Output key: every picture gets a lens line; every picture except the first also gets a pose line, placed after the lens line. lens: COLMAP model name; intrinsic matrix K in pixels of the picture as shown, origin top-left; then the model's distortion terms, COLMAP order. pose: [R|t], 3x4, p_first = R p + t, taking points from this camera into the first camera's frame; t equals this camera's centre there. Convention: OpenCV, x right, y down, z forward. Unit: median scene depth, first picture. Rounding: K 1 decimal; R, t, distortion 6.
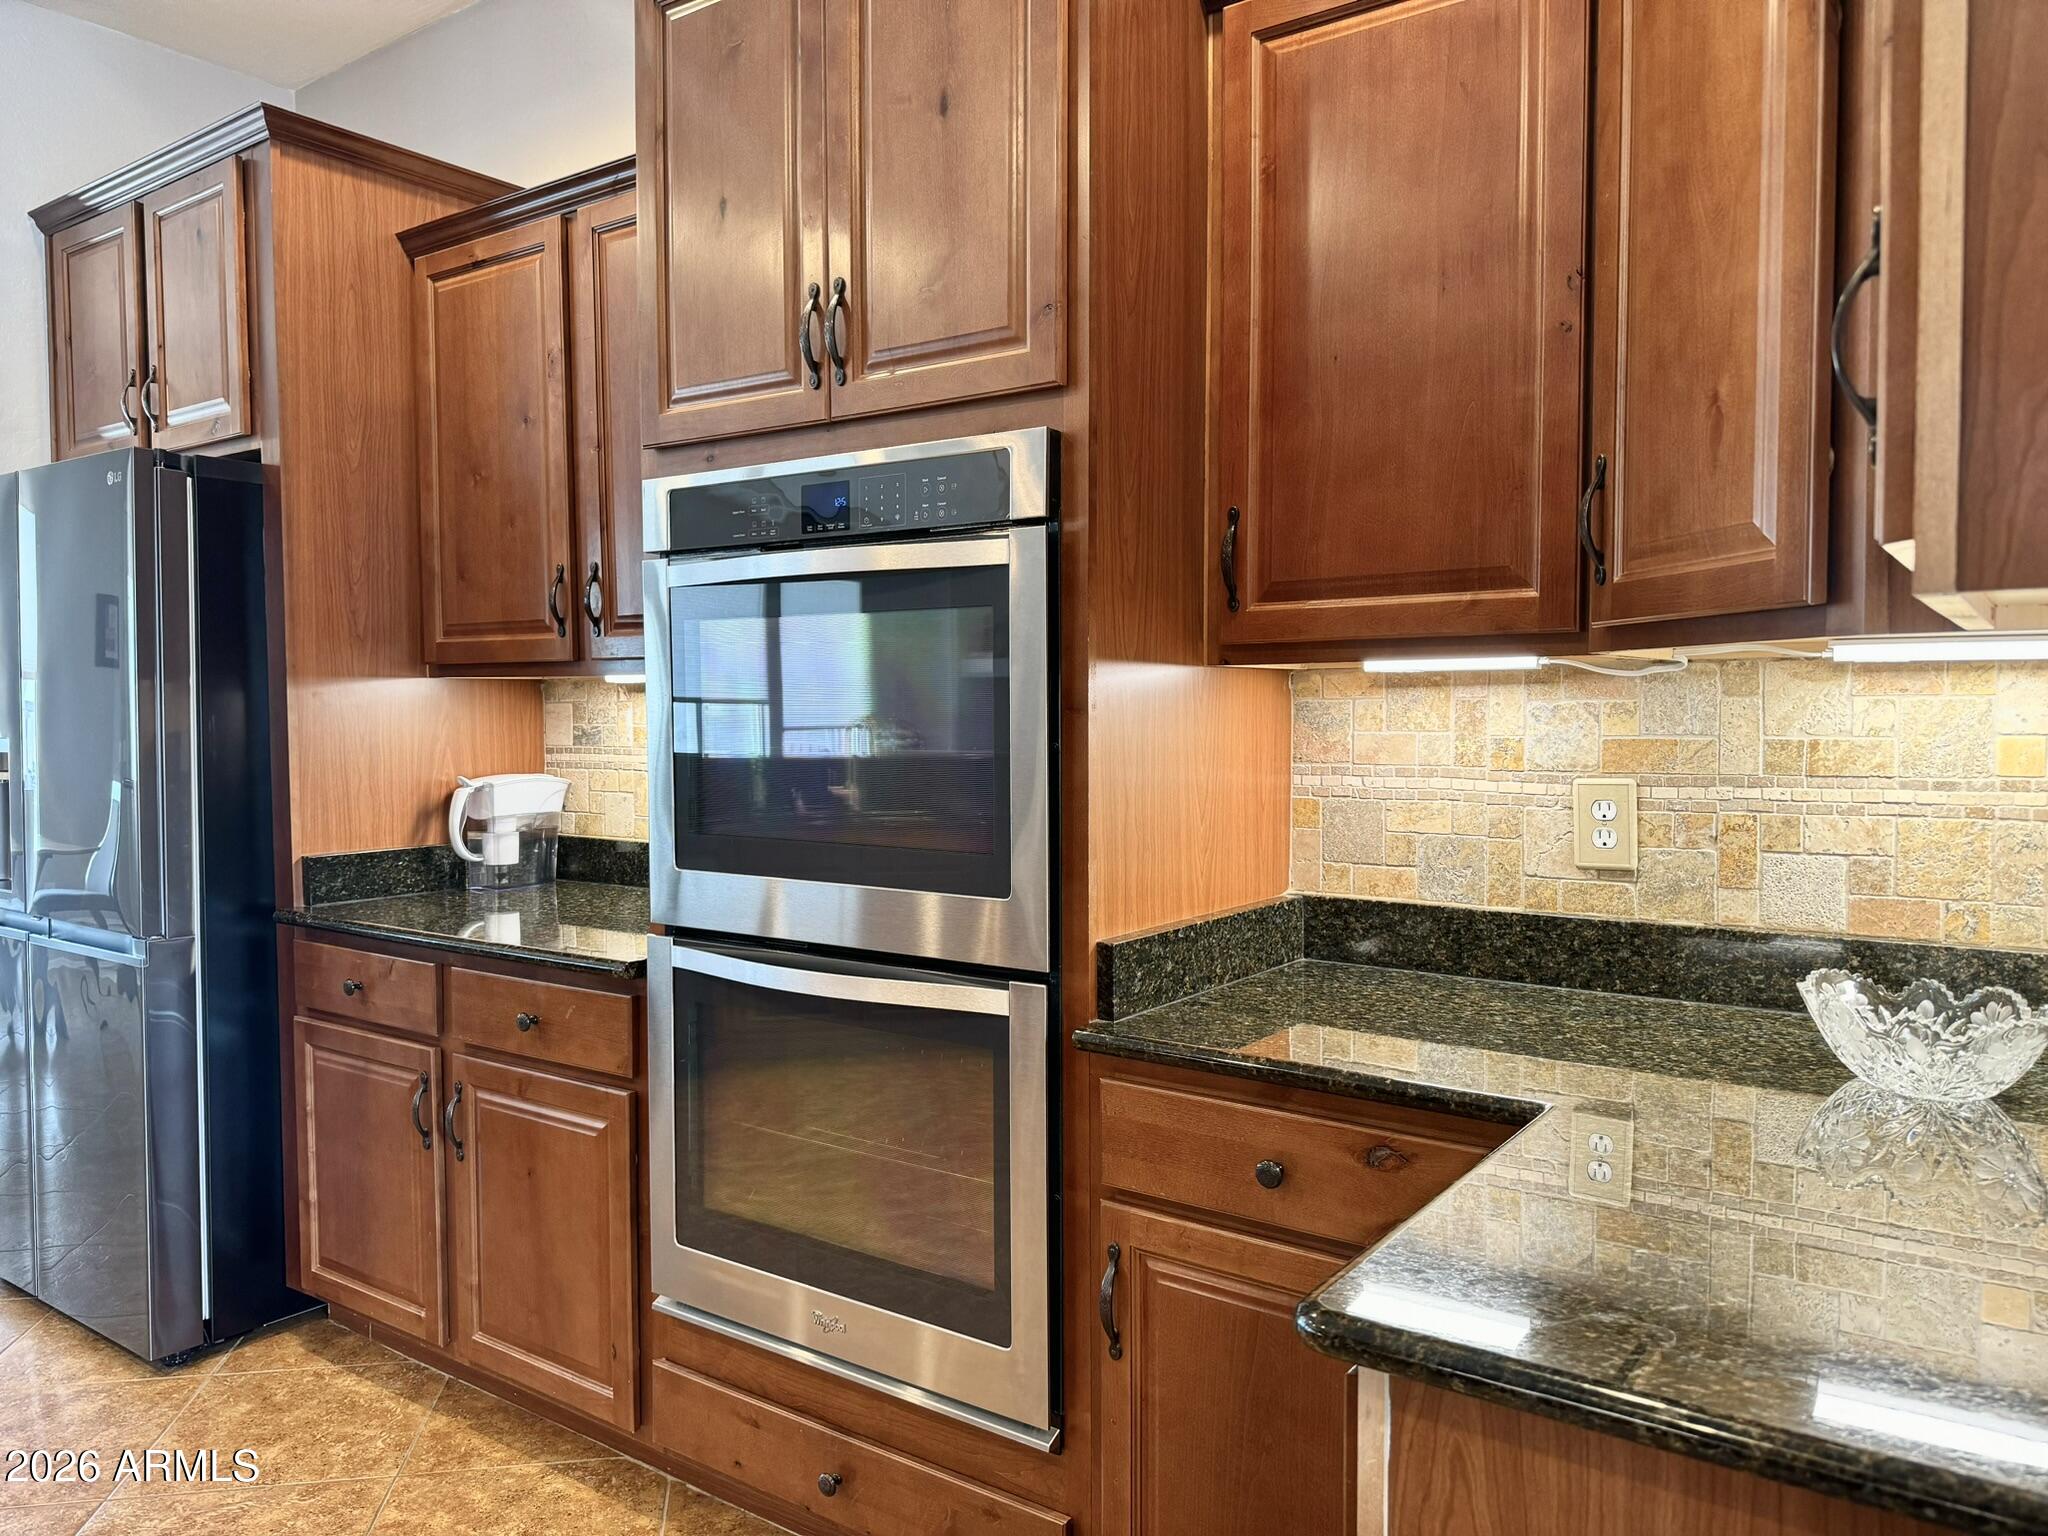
lens RADIAL K [[1442.9, 0, 1024.0], [0, 1442.9, 768.0], [0, 0, 1]] dist [0.010516, -0.032023]
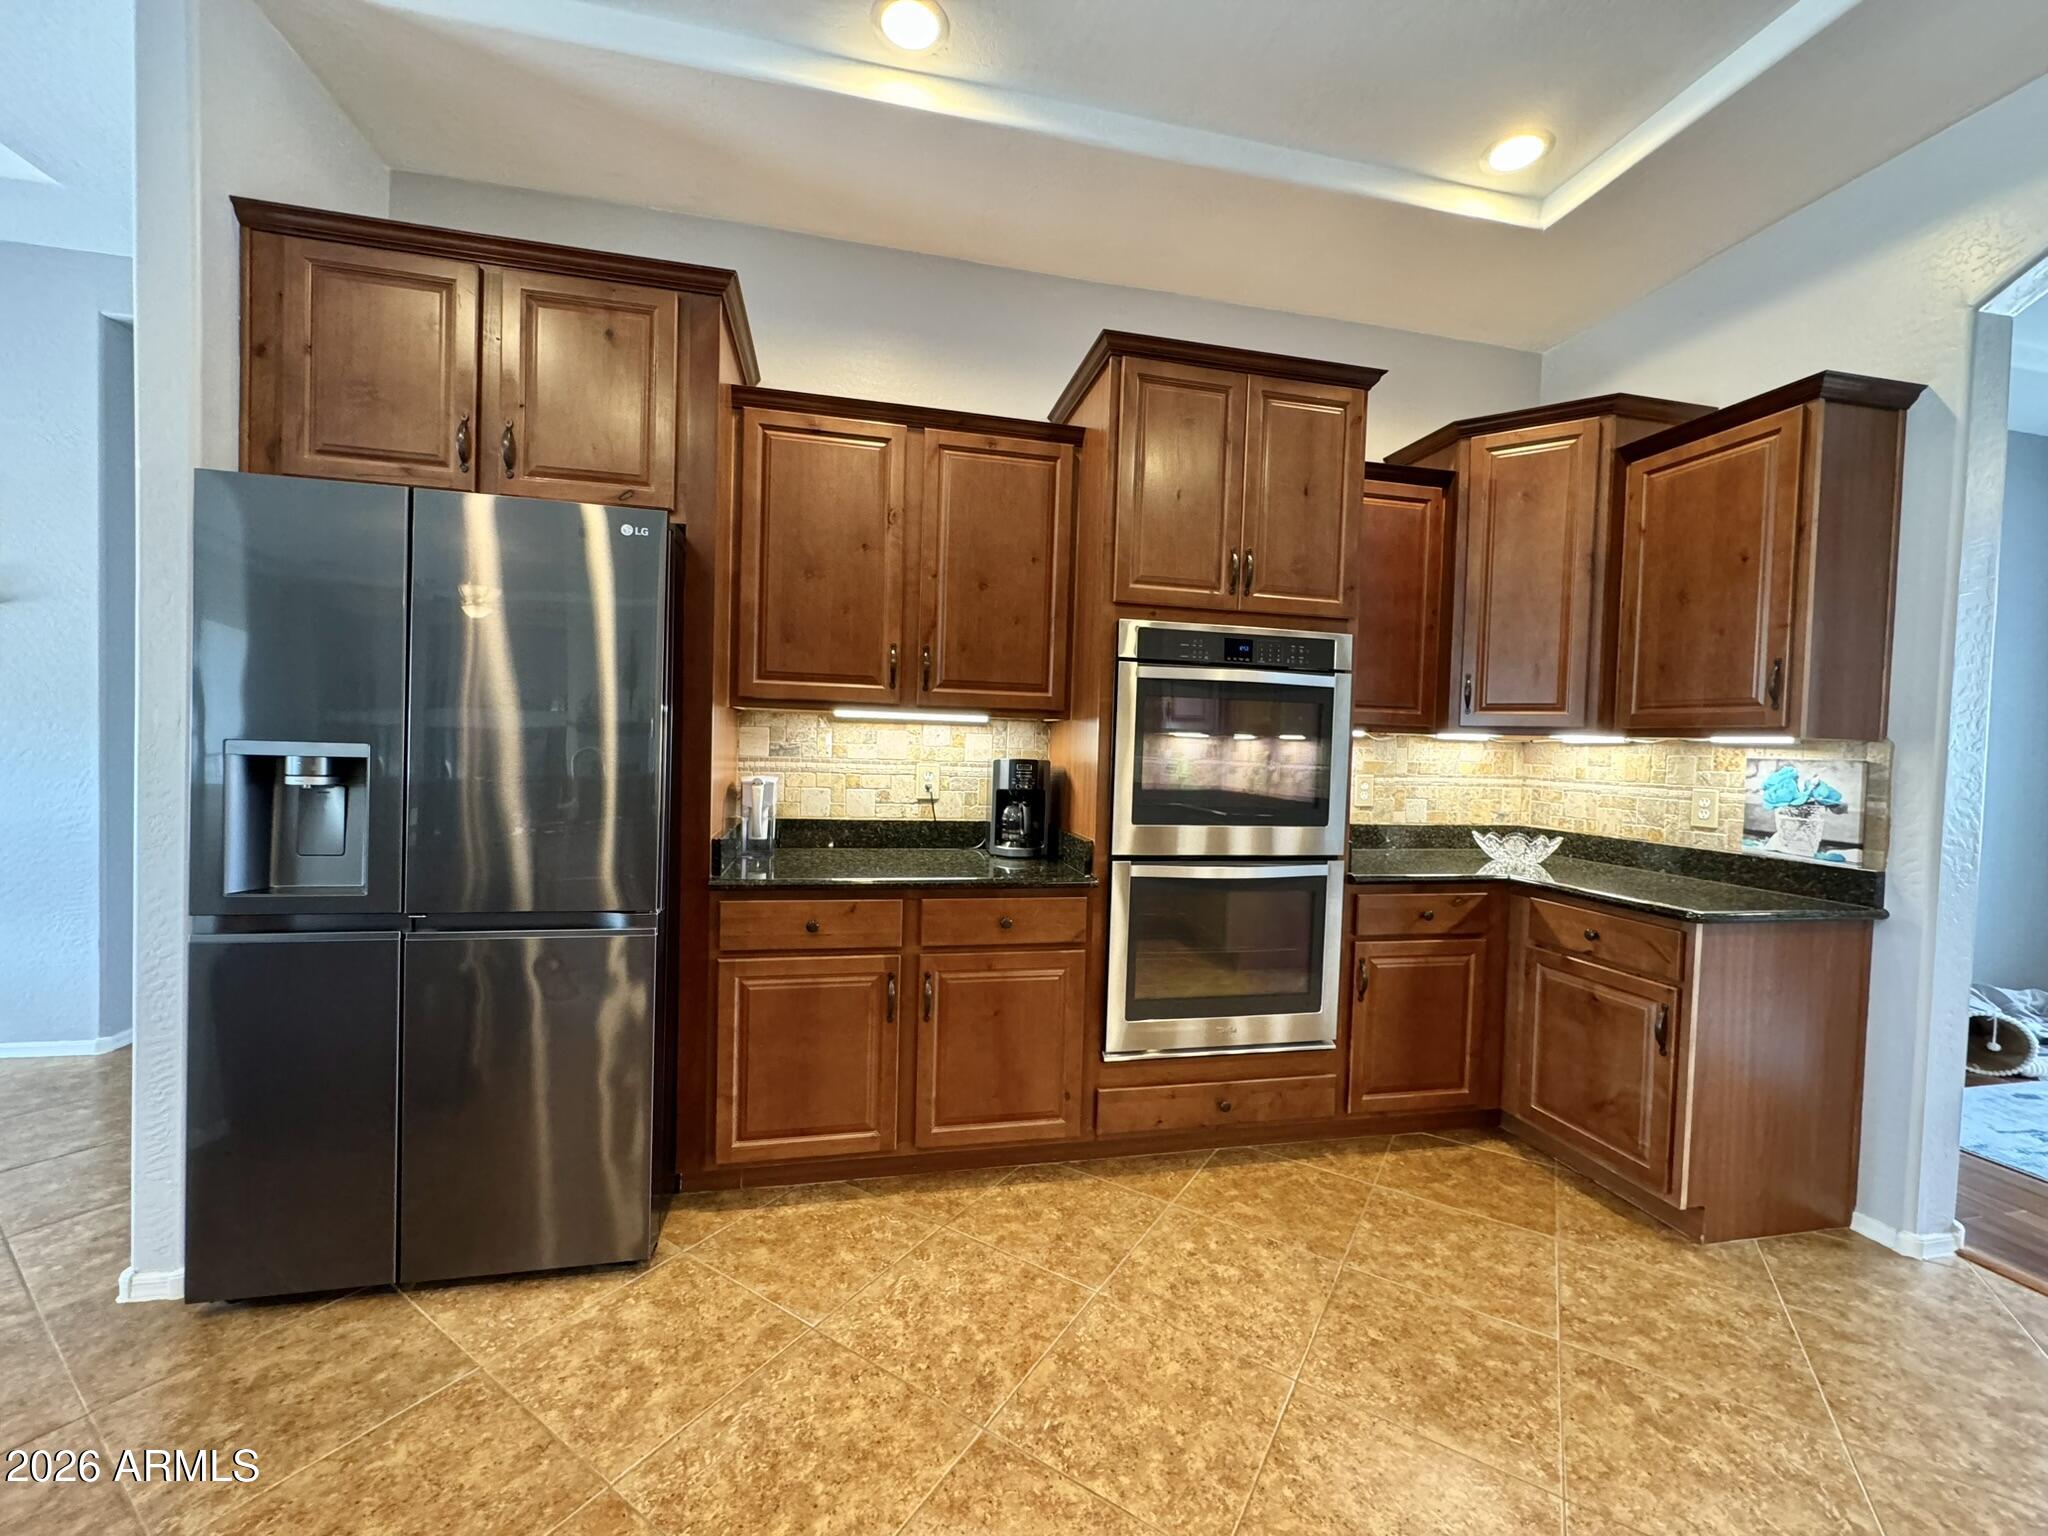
lens RADIAL K [[824.8, 0, 1024.0], [0, 824.8, 768.0], [0, 0, 1]] dist [-0.001395, 0.000341]
pose [[0.673571, 0.000671, 0.739122, -1.056772], [0.000207, 0.999999, -0.001096, -0.003549], [-0.739123, 0.000892, 0.673570, 0.340086]]
